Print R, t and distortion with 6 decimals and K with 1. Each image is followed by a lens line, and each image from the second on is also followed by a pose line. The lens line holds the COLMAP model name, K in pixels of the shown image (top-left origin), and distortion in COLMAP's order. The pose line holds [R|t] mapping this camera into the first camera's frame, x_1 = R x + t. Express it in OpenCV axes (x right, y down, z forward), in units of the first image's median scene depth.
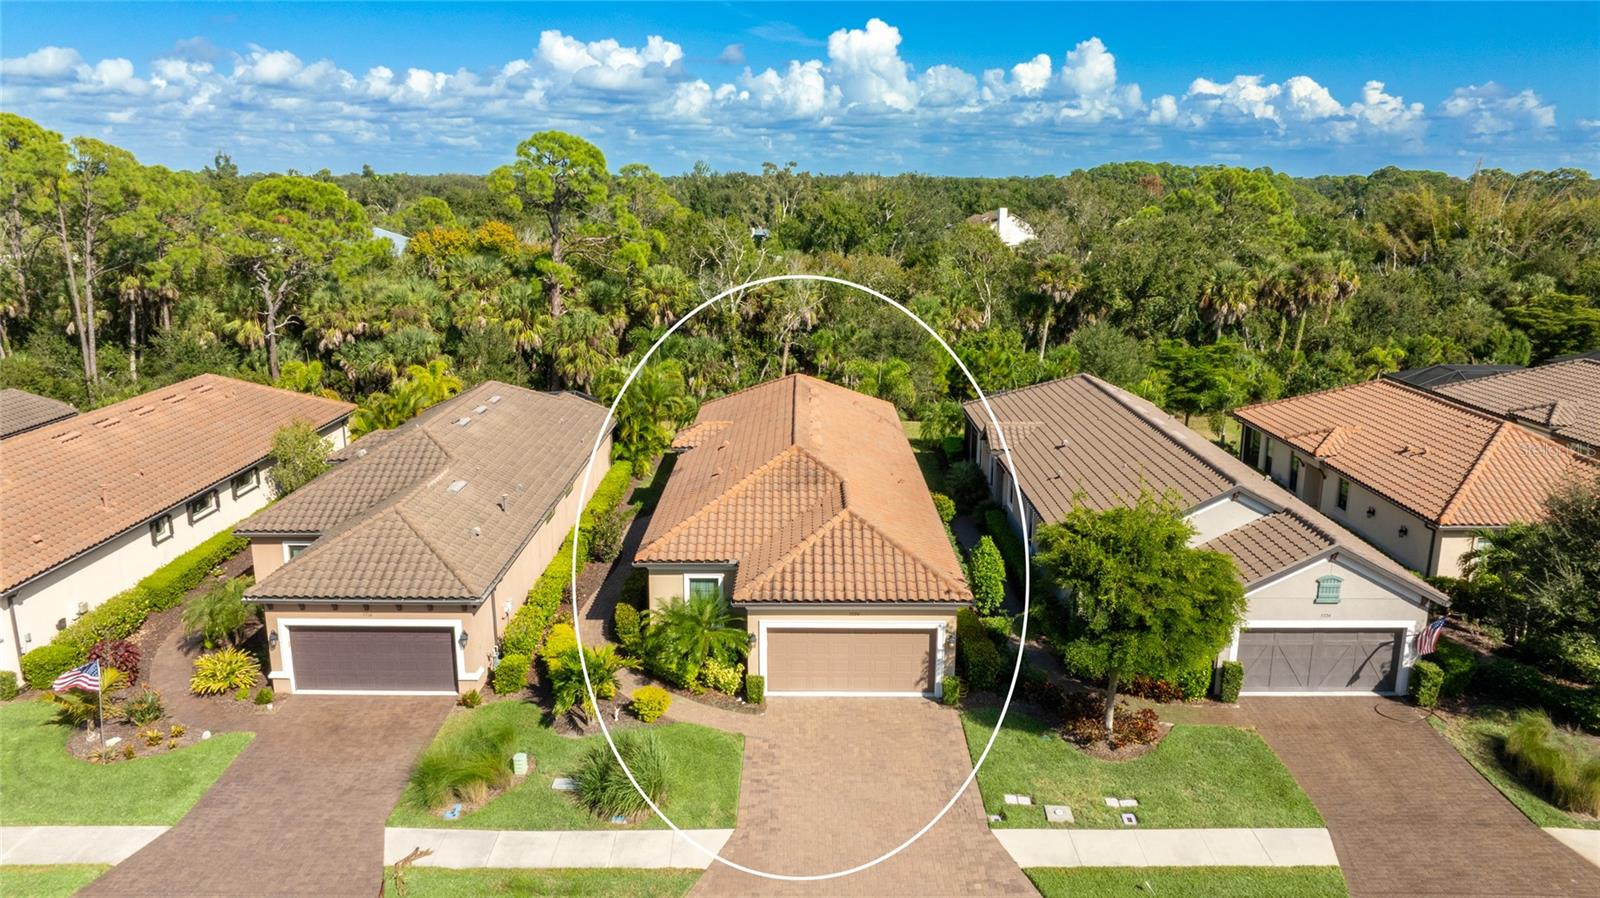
lens RADIAL K [[1091.0, 0, 804.1], [0, 1091.0, 452.8], [0, 0, 1]] dist [-0.021773, 0.004161]
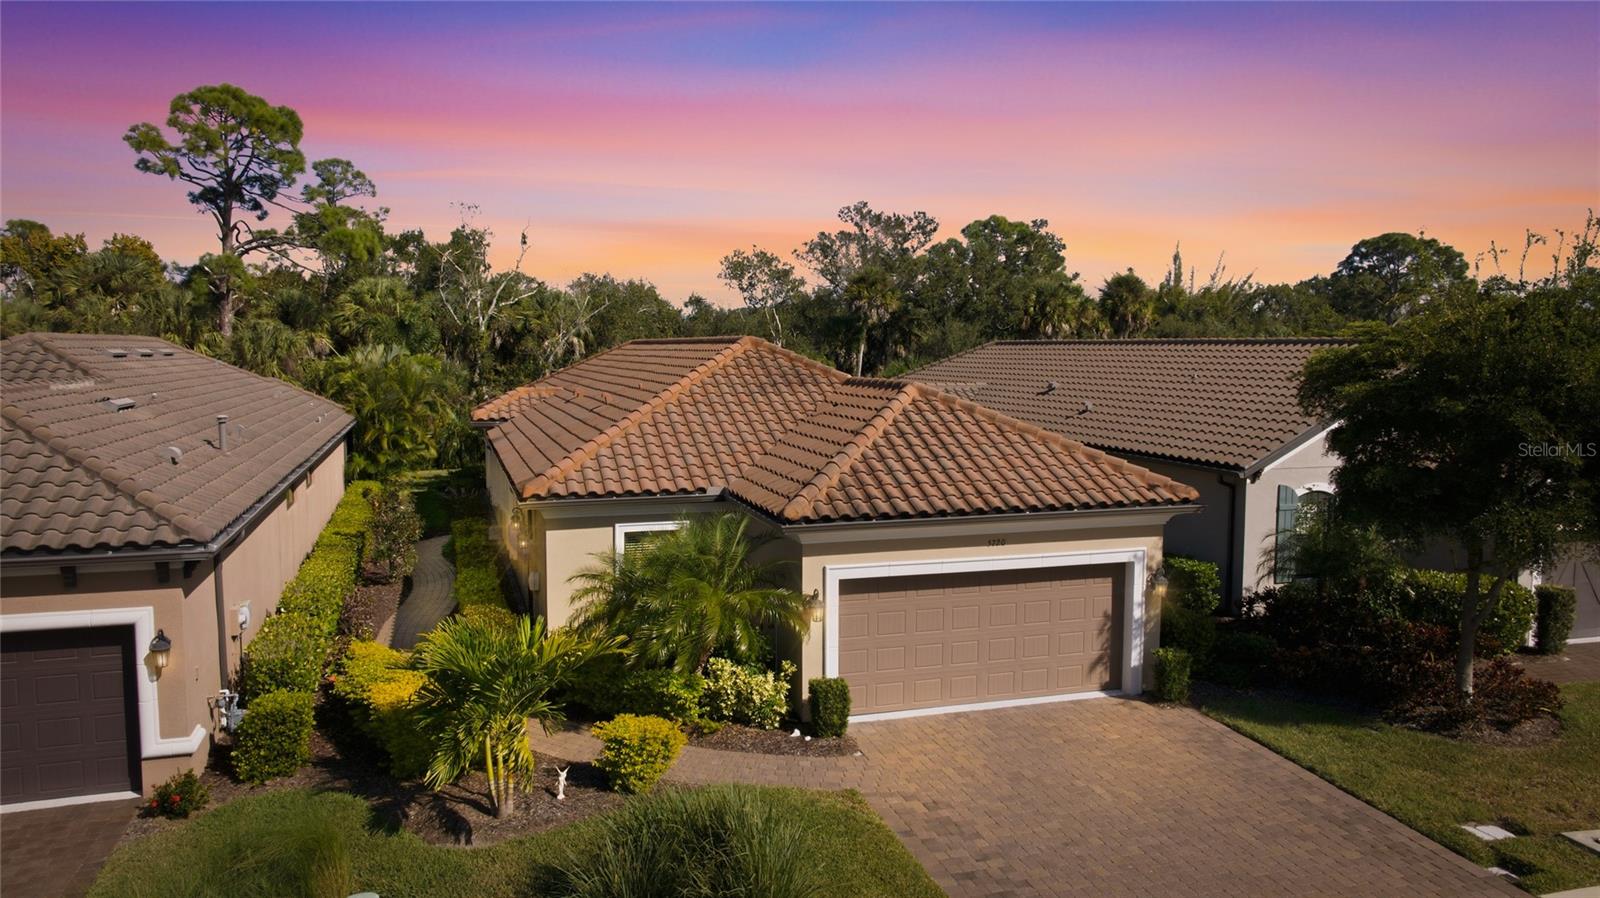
lens RADIAL K [[1091.0, 0, 788.7], [0, 1091.0, 444.8], [0, 0, 1]] dist [-0.021773, 0.004161]
pose [[0.955002, -0.026728, 0.295394, -0.200568], [0.070594, 0.987794, -0.138851, 0.165392], [-0.288077, 0.153456, 0.945232, 0.520121]]
